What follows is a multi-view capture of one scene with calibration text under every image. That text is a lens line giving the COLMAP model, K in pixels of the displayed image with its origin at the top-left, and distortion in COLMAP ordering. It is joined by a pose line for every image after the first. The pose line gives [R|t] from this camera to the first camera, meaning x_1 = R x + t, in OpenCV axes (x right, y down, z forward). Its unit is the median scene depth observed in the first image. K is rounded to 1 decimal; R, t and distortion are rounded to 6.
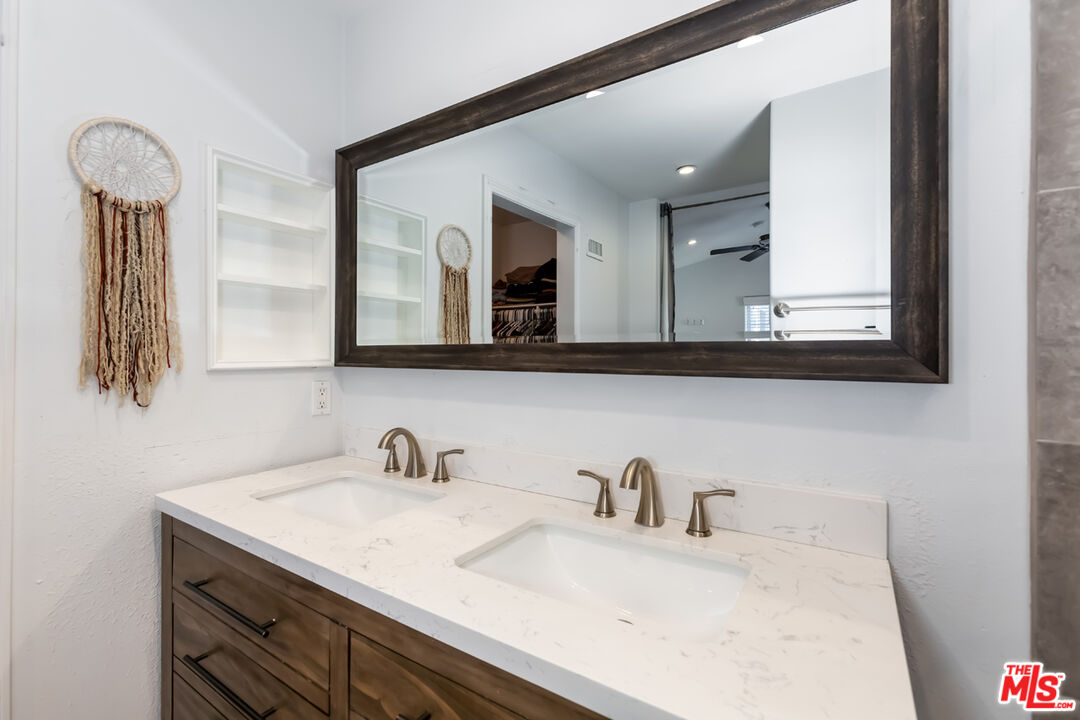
lens RADIAL K [[481.9, 0, 544.0], [0, 481.9, 354.3], [0, 0, 1]] dist [0.003152, 0.001366]
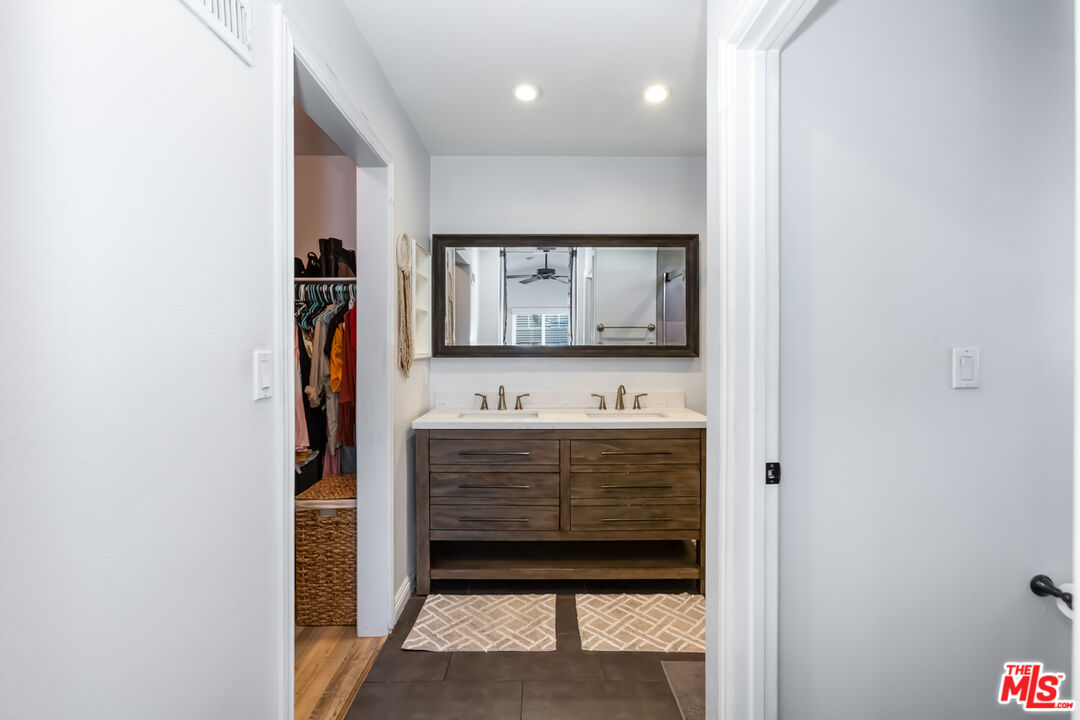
lens RADIAL K [[481.9, 0, 534.9], [0, 481.9, 354.1], [0, 0, 1]] dist [0.003152, 0.001366]
pose [[0.828946, -0.010410, 0.559231, -1.351179], [0.002504, 0.999886, 0.014901, -0.013759], [-0.559322, -0.010952, 0.828878, -0.814613]]
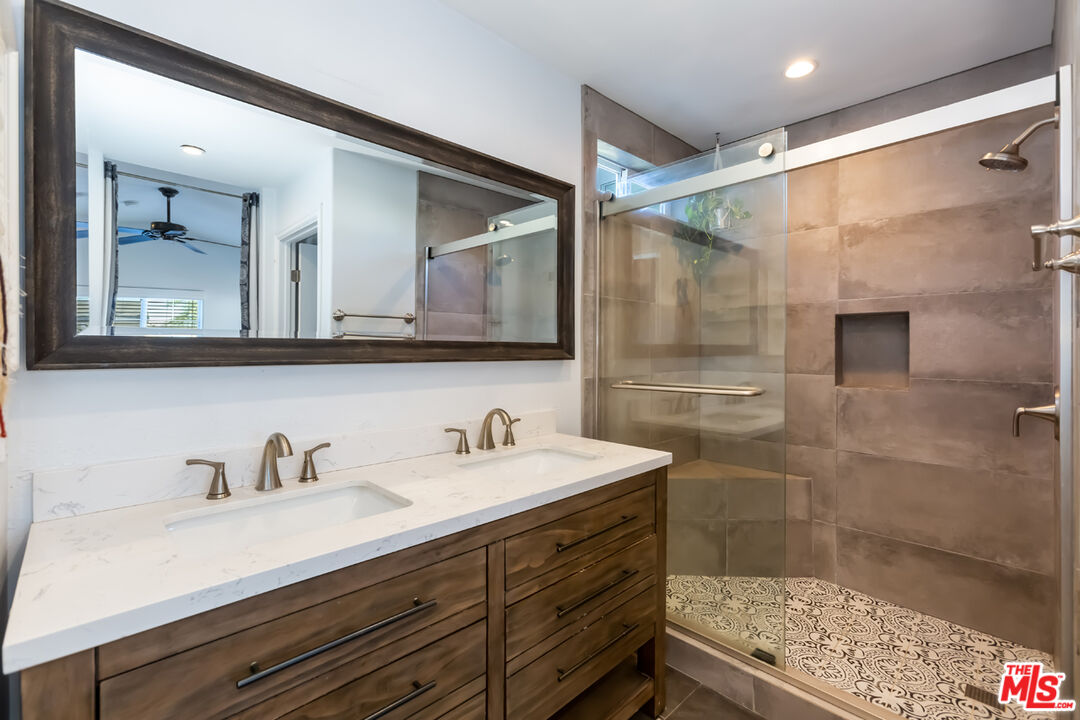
lens RADIAL K [[481.9, 0, 541.9], [0, 481.9, 354.5], [0, 0, 1]] dist [0.003152, 0.001366]
pose [[0.208702, -0.014822, 0.977867, -1.055482], [-0.003419, 0.999868, 0.015885, -0.006139], [-0.977973, -0.006659, 0.208624, 0.347518]]
